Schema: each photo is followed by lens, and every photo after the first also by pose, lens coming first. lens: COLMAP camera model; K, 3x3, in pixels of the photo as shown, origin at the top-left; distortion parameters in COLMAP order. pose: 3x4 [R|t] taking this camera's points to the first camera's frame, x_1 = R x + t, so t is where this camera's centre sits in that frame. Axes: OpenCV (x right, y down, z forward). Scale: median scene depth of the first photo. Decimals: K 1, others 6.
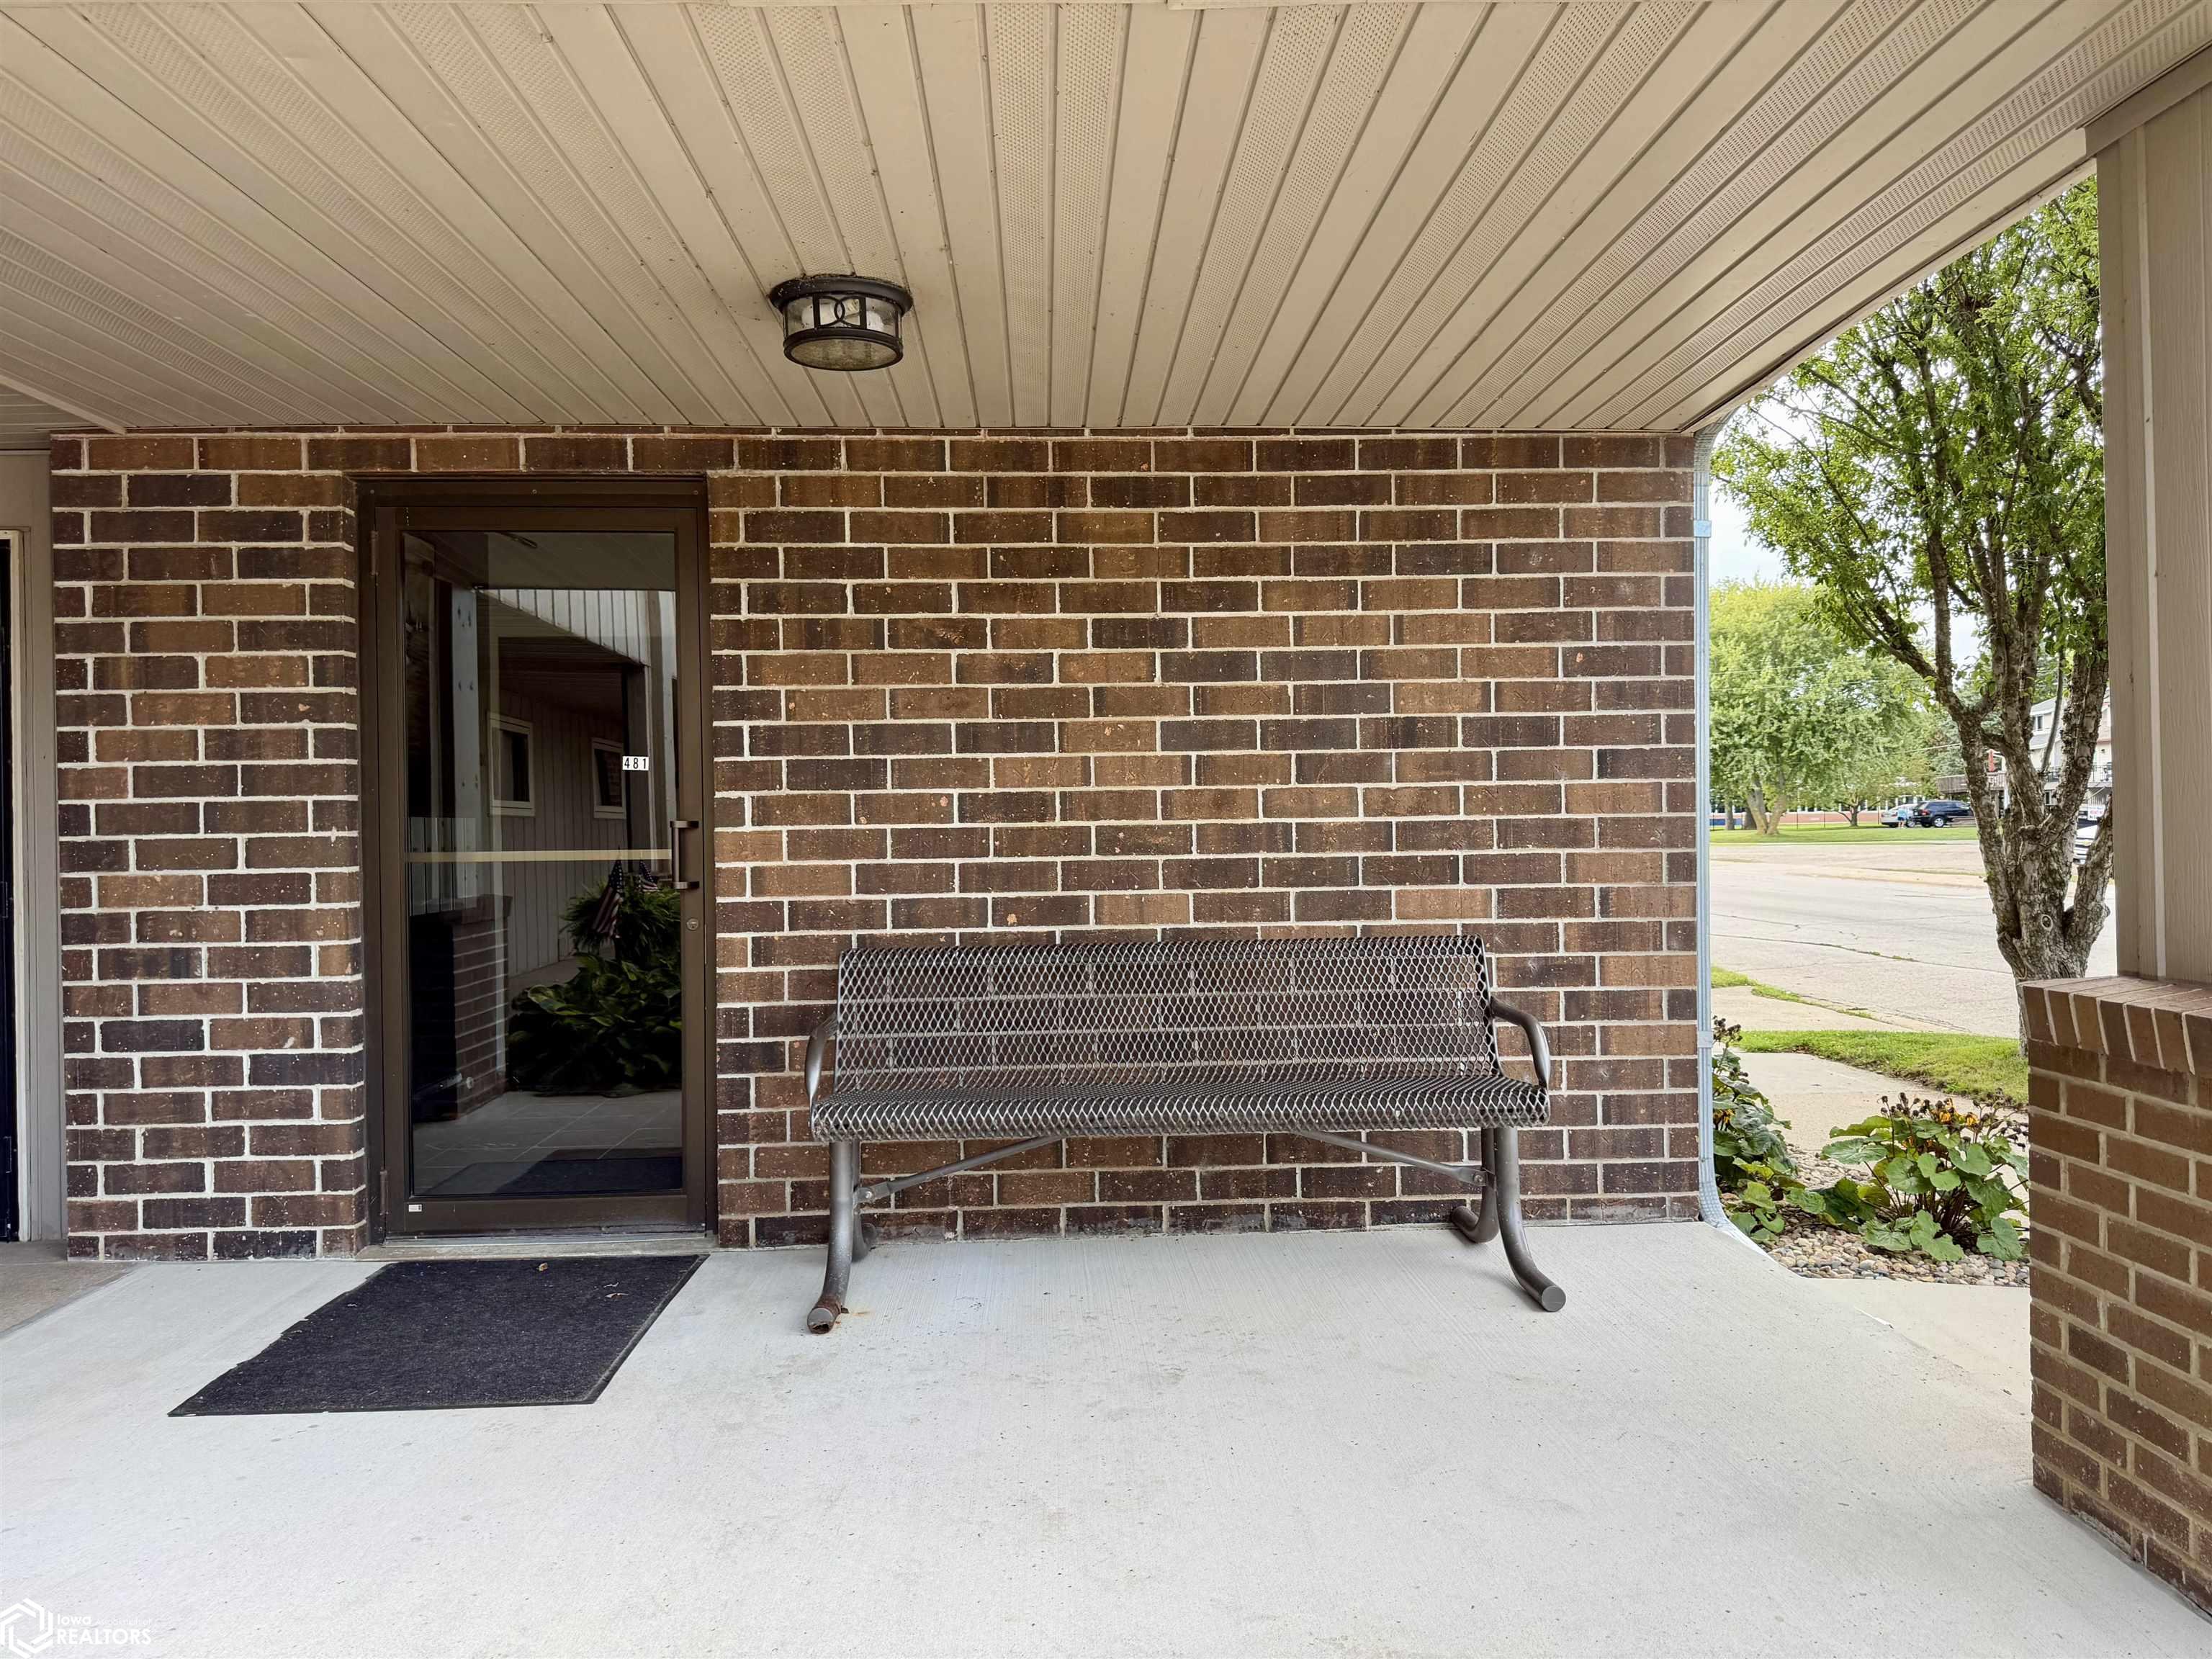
lens RADIAL K [[1548.4, 0, 1103.0], [0, 1548.4, 815.2], [0, 0, 1]] dist [0.038481, -0.044563]
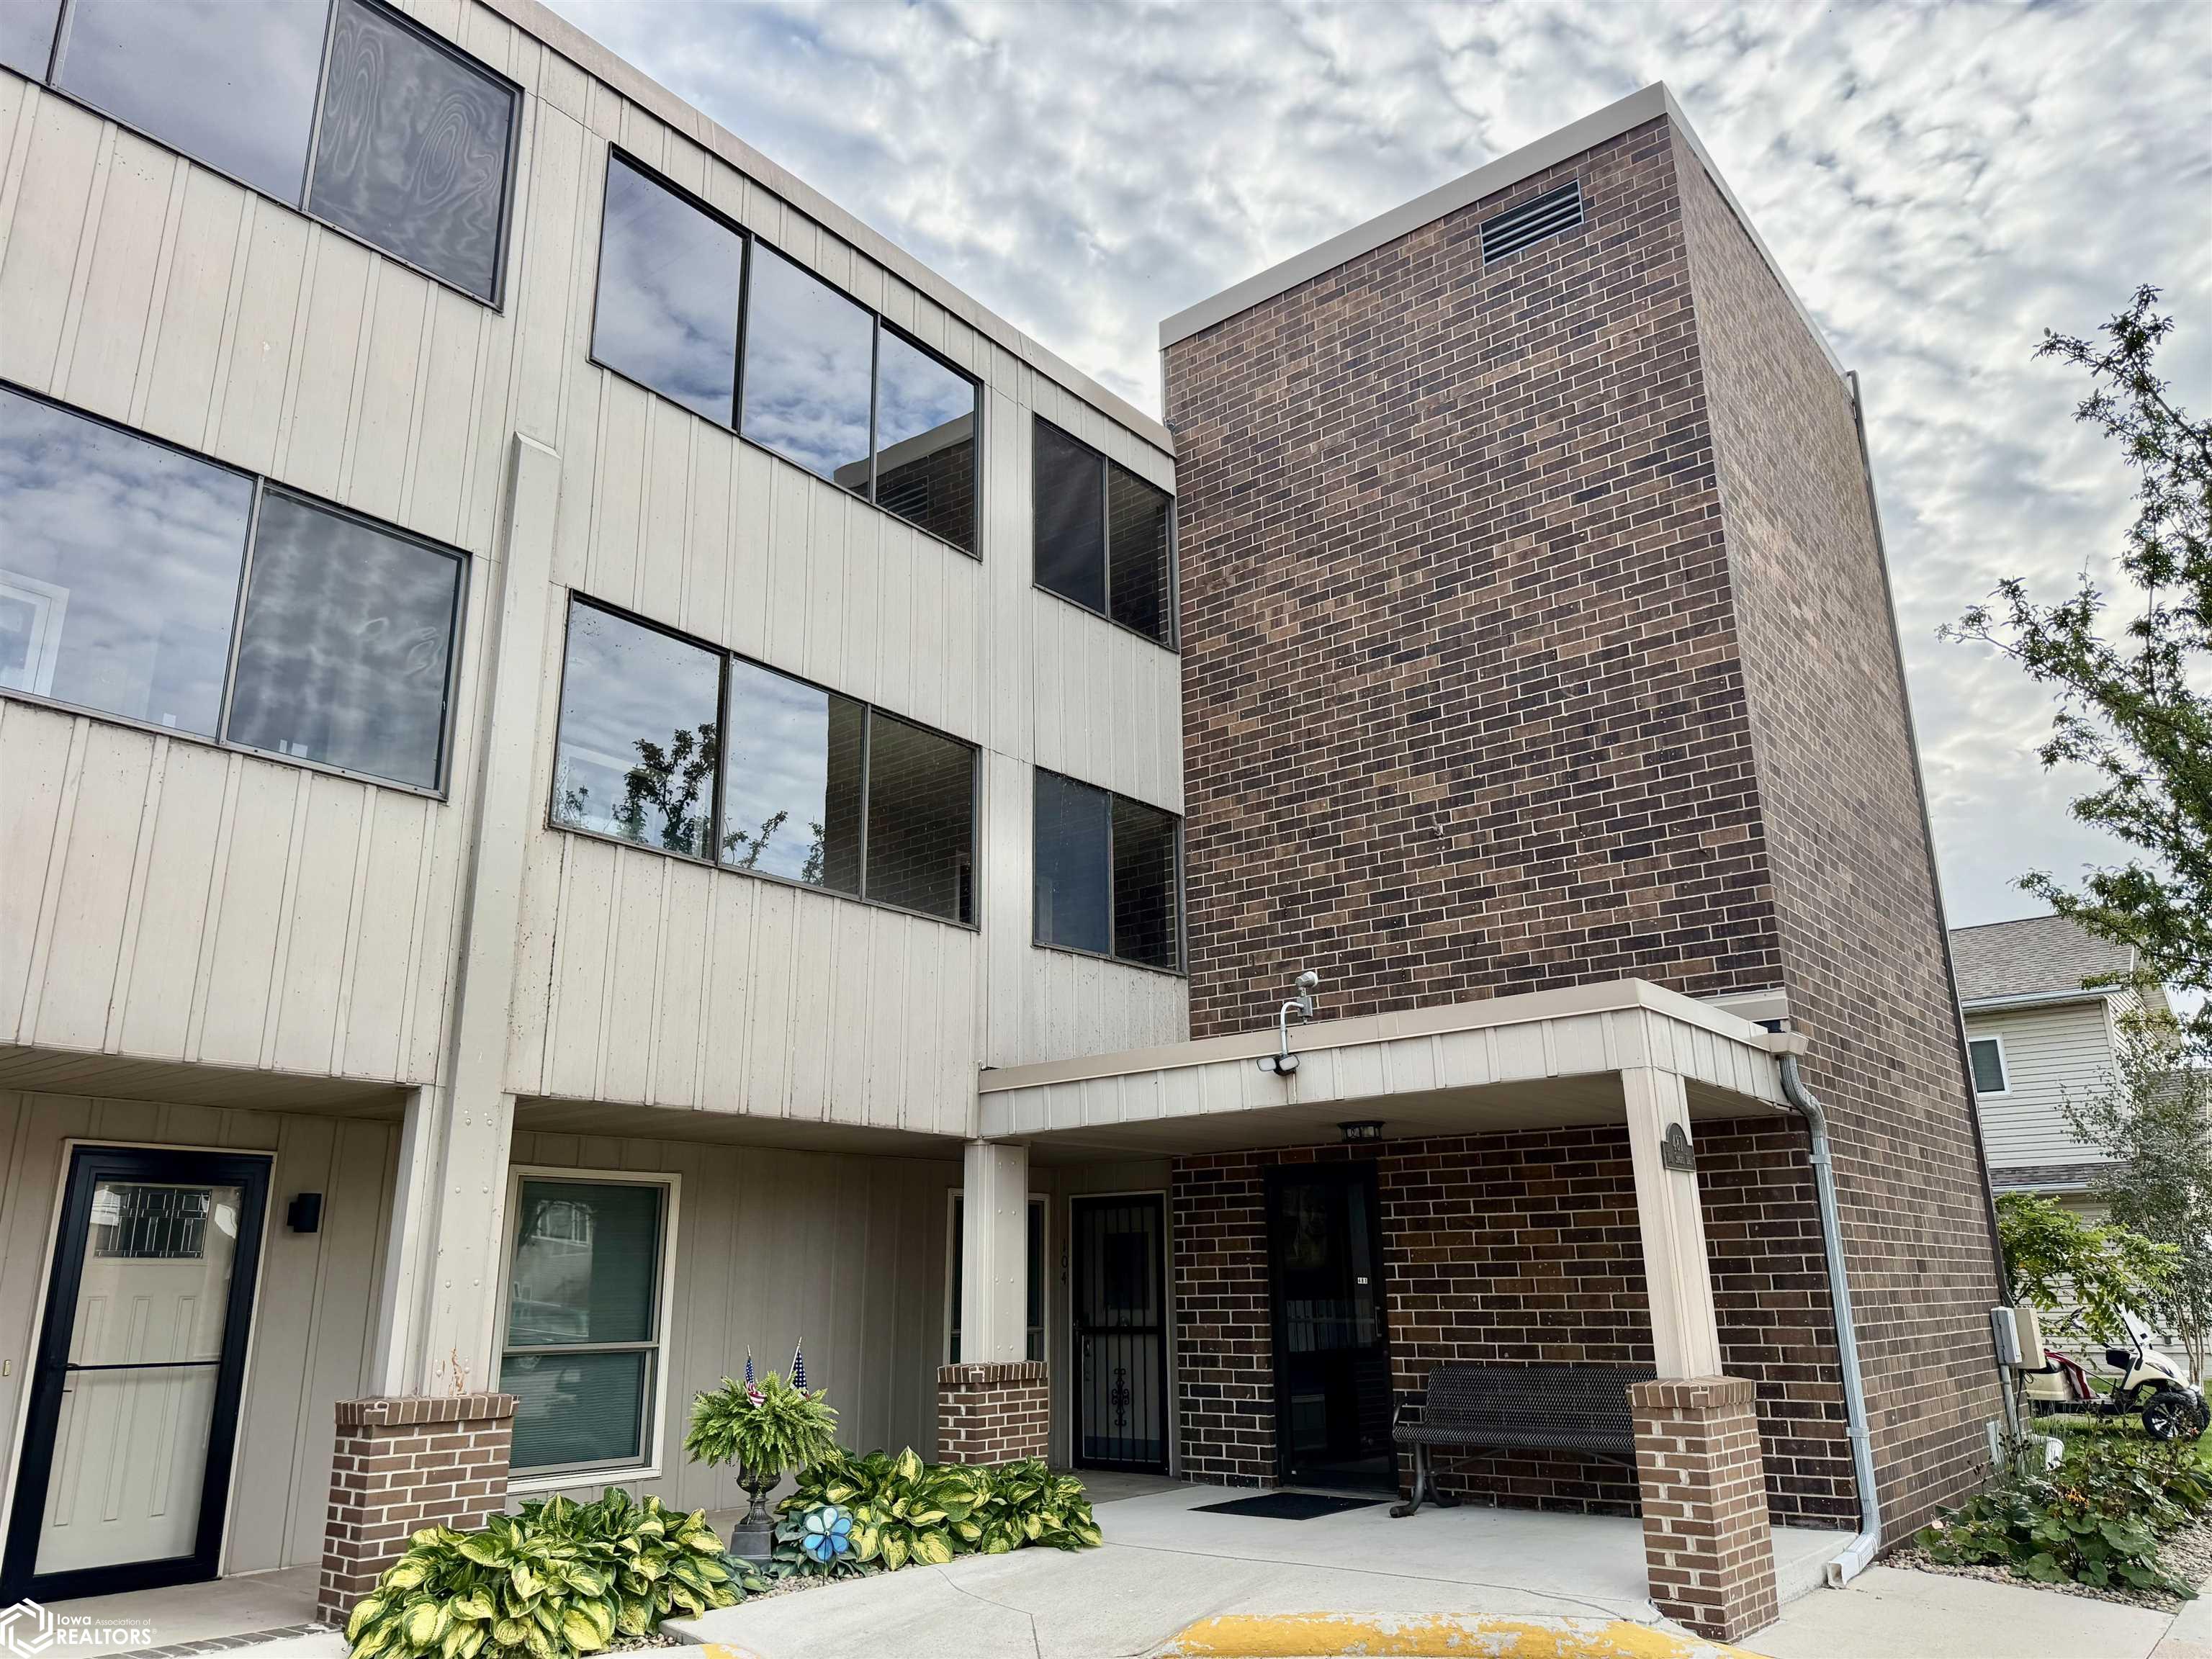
lens RADIAL K [[1548.4, 0, 1101.7], [0, 1548.4, 828.8], [0, 0, 1]] dist [0.038481, -0.044563]
pose [[0.744757, -0.186191, -0.640835, 1.089910], [0.002577, 0.961085, -0.276242, -0.043133], [0.667330, 0.204081, 0.716255, -1.155067]]
